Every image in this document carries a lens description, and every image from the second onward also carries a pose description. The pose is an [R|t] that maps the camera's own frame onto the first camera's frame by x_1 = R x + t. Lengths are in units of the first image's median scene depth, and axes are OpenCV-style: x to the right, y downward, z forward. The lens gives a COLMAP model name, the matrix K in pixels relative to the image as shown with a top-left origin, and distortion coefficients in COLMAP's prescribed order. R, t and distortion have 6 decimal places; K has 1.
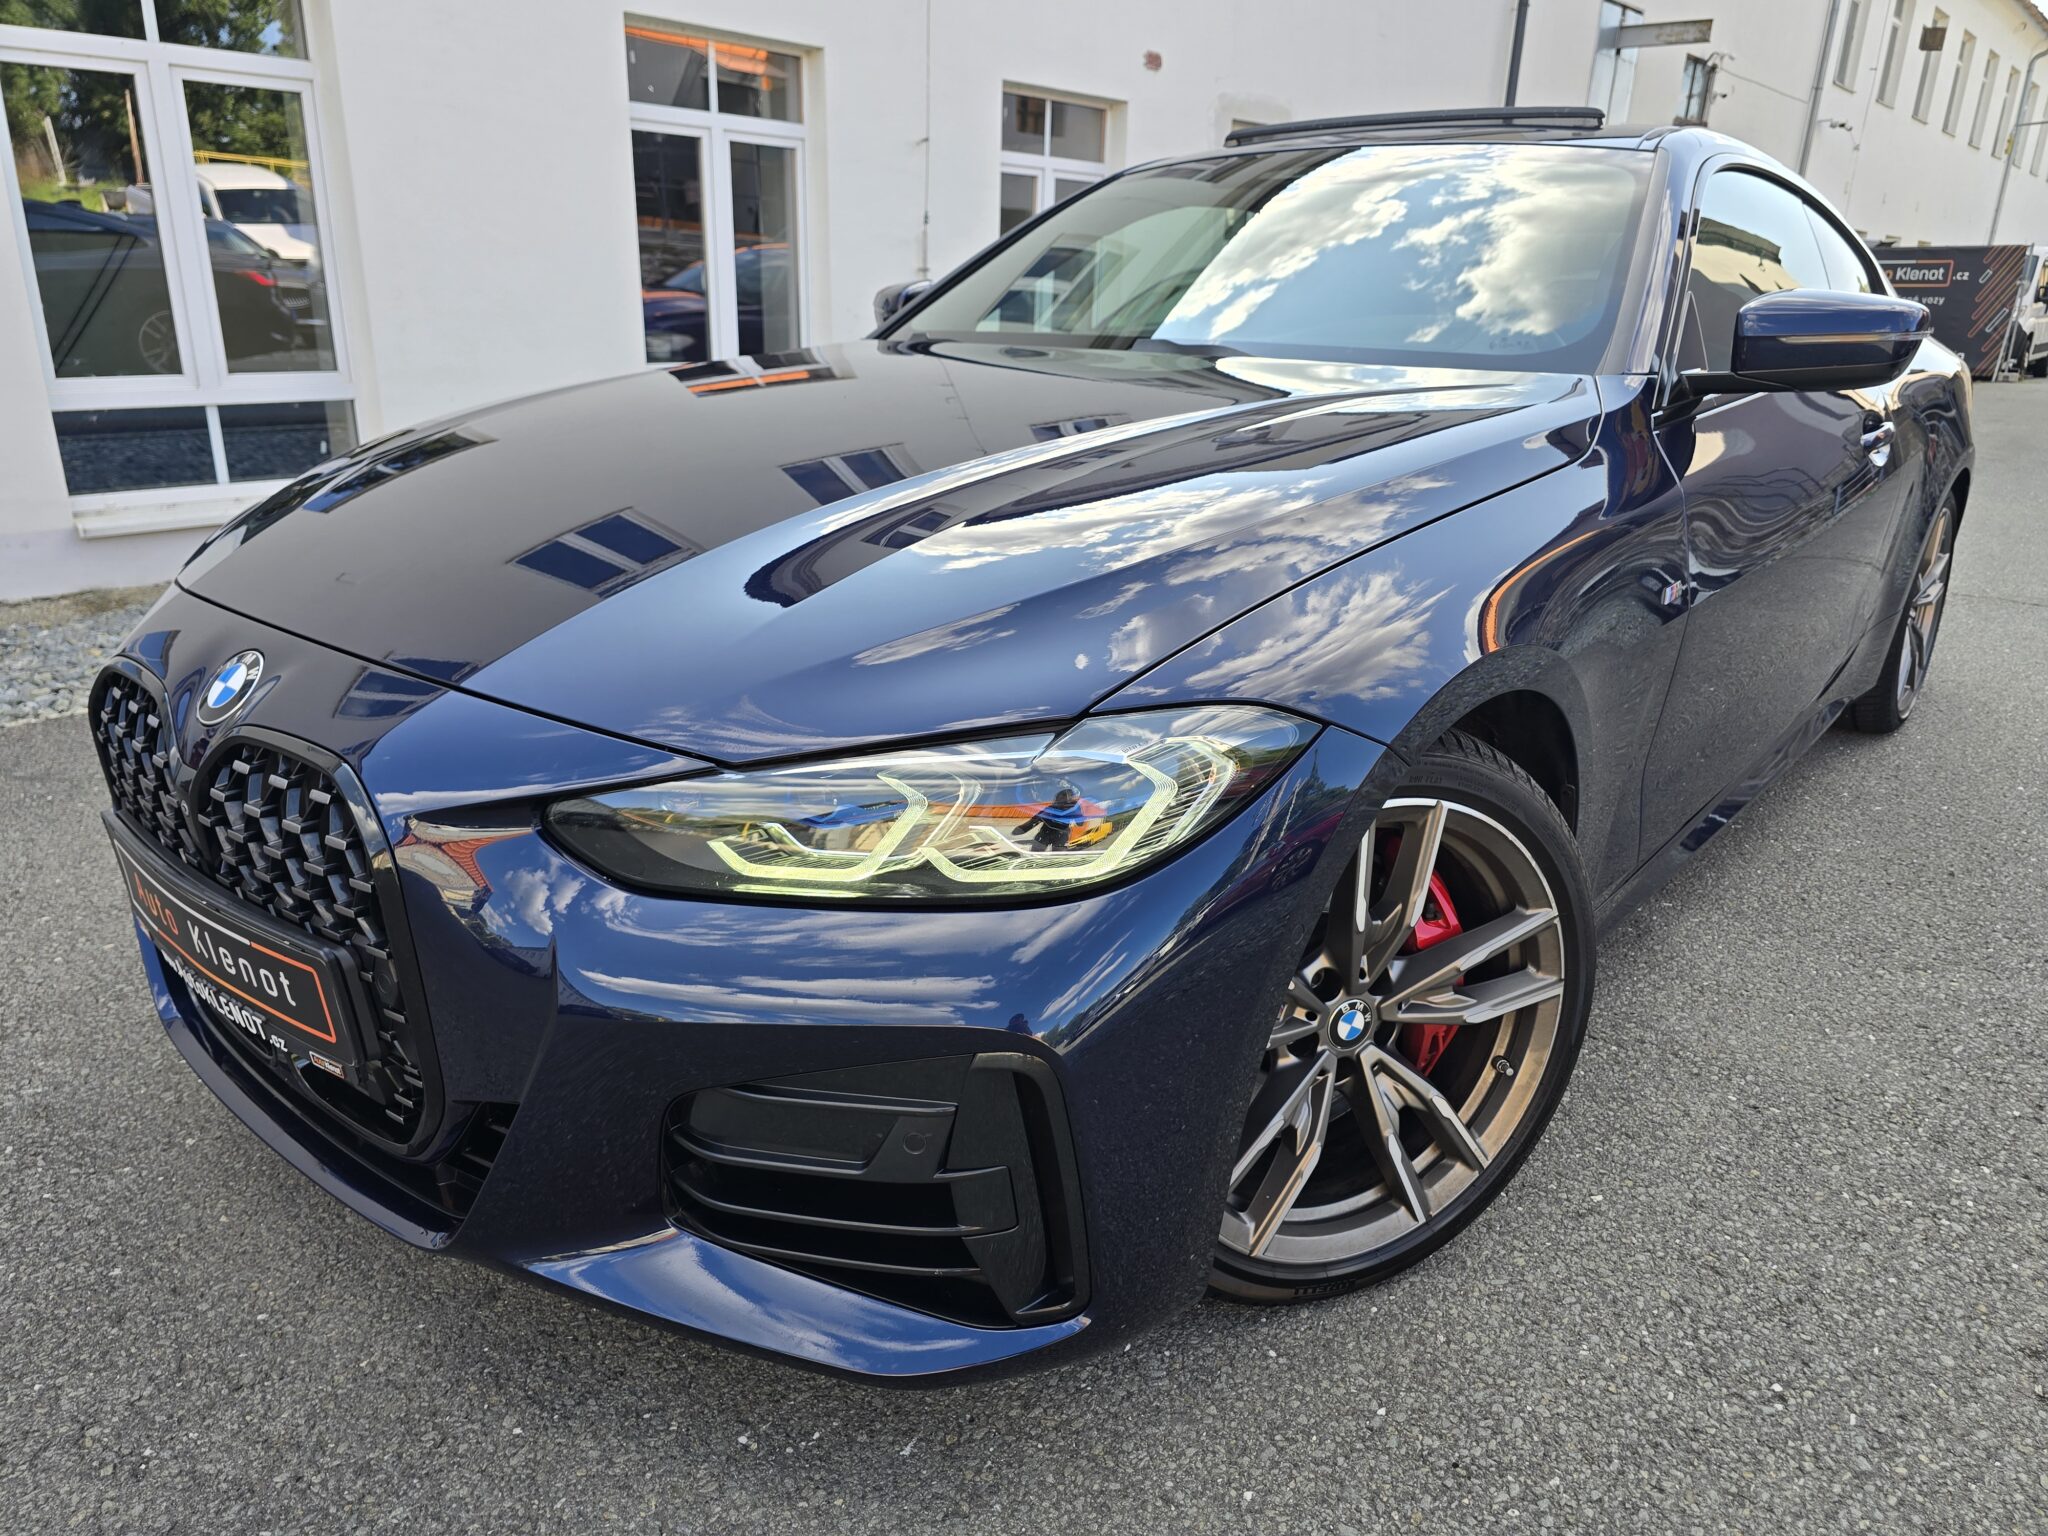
lens RADIAL K [[1364.1, 0, 1029.6], [0, 1364.1, 765.8], [0, 0, 1]] dist [0.038470, -0.033320]
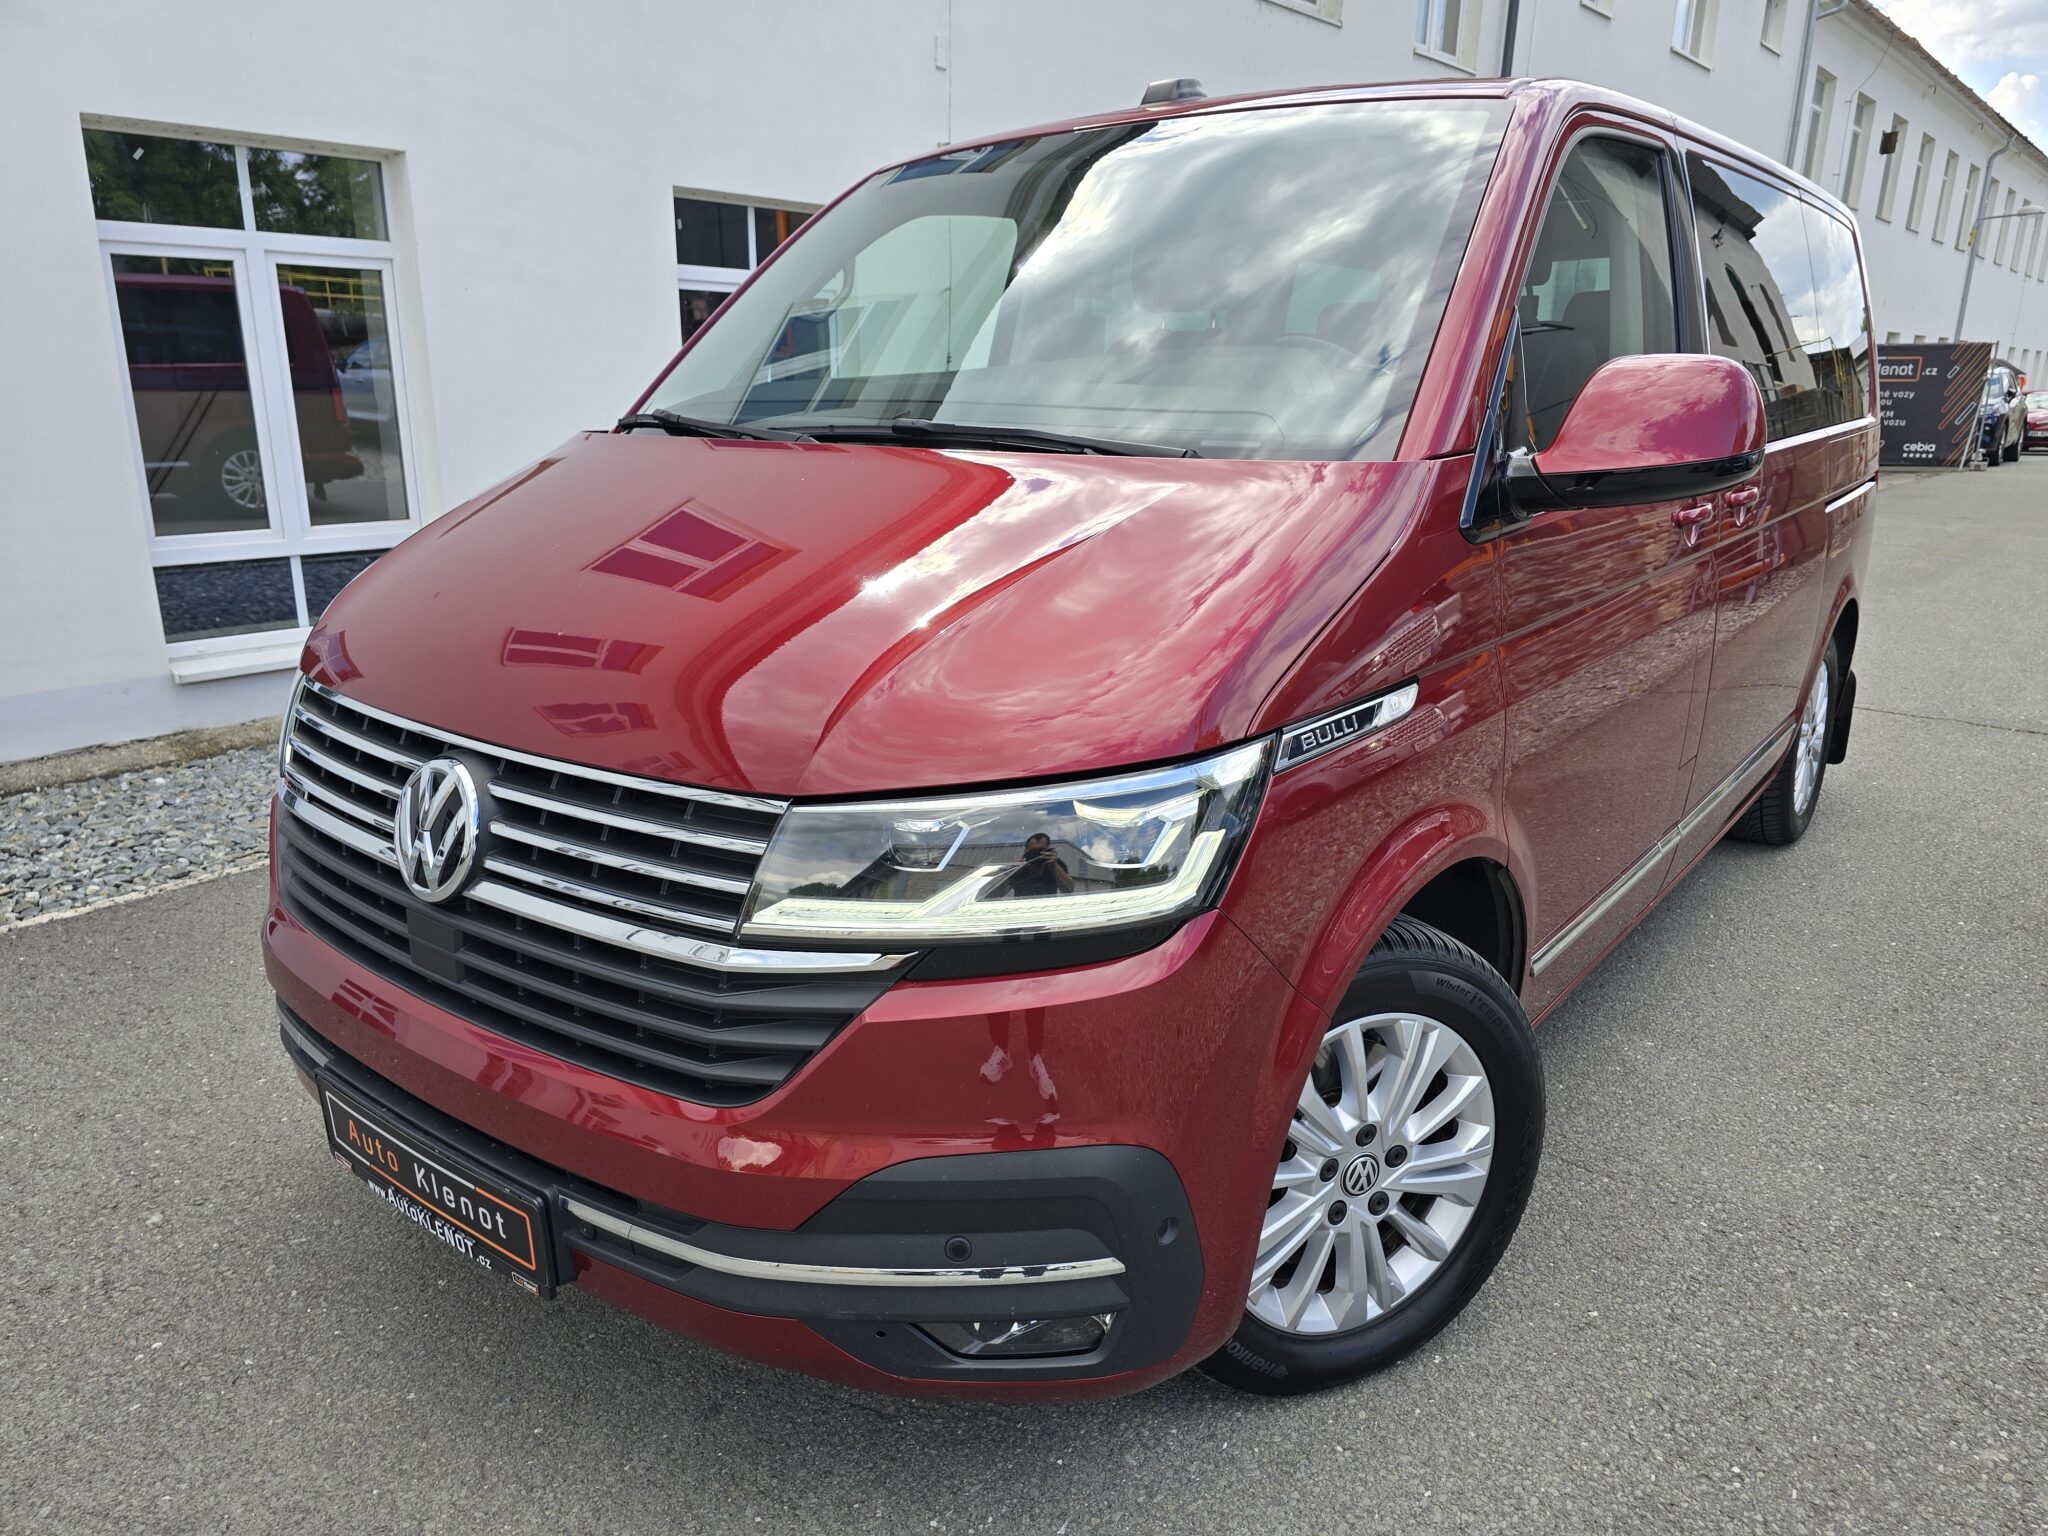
lens RADIAL K [[1363.1, 0, 1034.8], [0, 1363.1, 768.4], [0, 0, 1]] dist [0.043388, -0.036072]
pose [[0.999886, -0.014556, 0.003918, -0.093981], [0.014742, 0.998493, -0.052859, -0.127359], [-0.003143, 0.052910, 0.998594, -0.282163]]
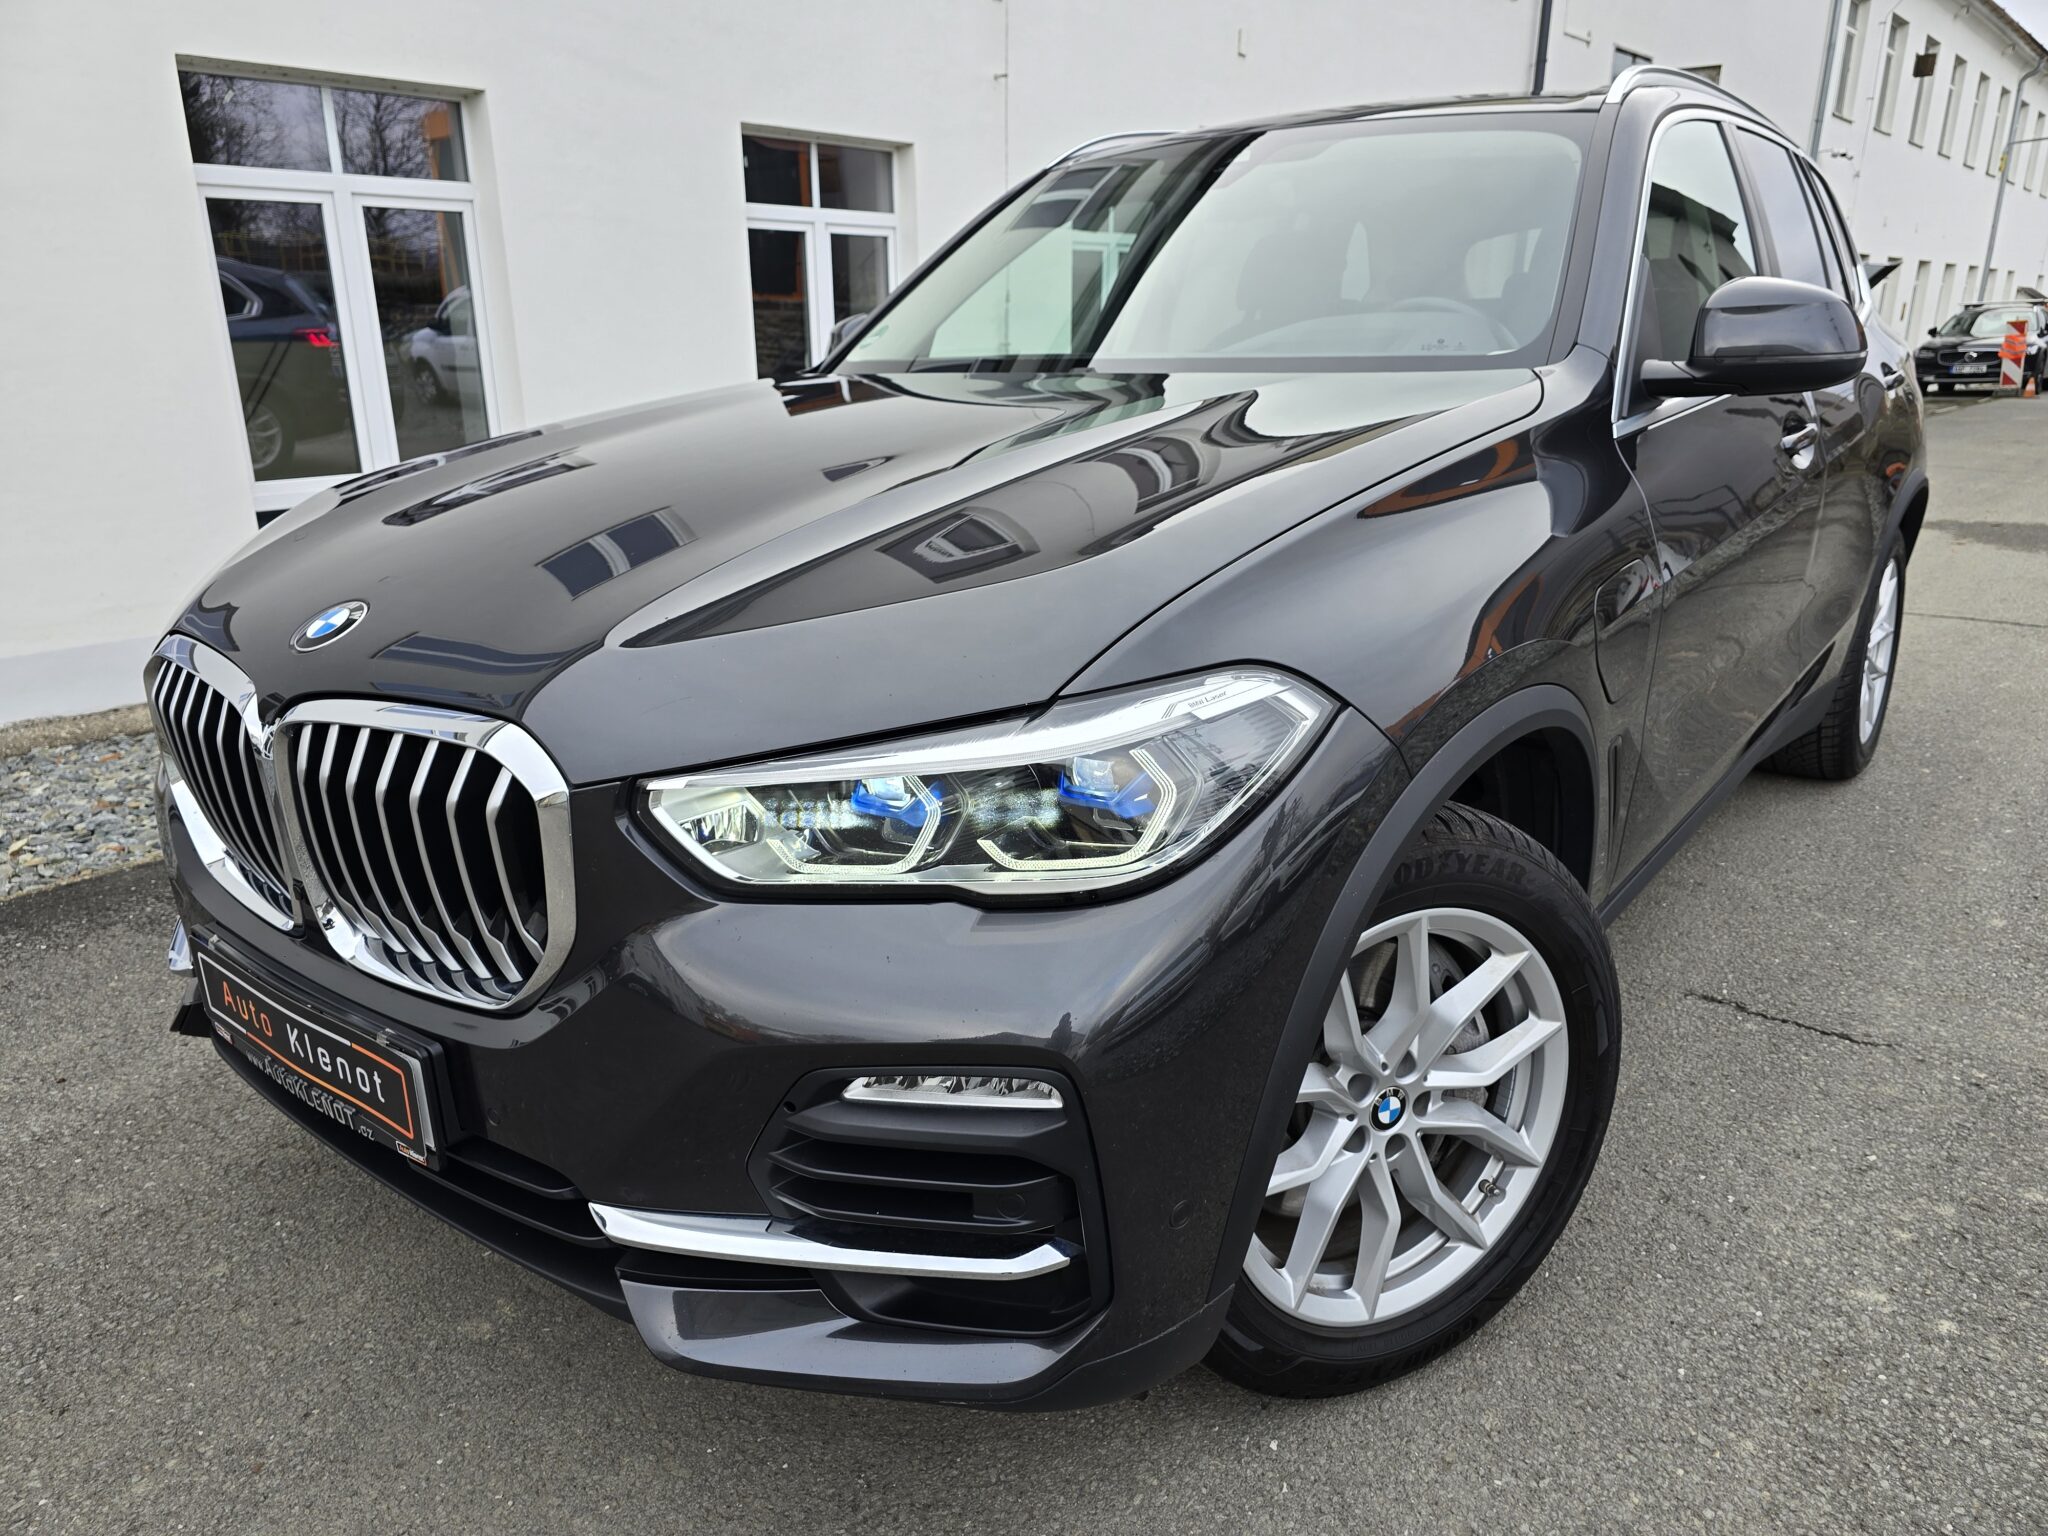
lens RADIAL K [[1363.2, 0, 1021.8], [0, 1363.2, 765.0], [0, 0, 1]] dist [0.042397, -0.035191]
pose [[0.999457, -0.031800, -0.008581, -0.378916], [0.031575, 0.999184, -0.025174, -0.042019], [0.009374, 0.024889, 0.999646, -0.309378]]
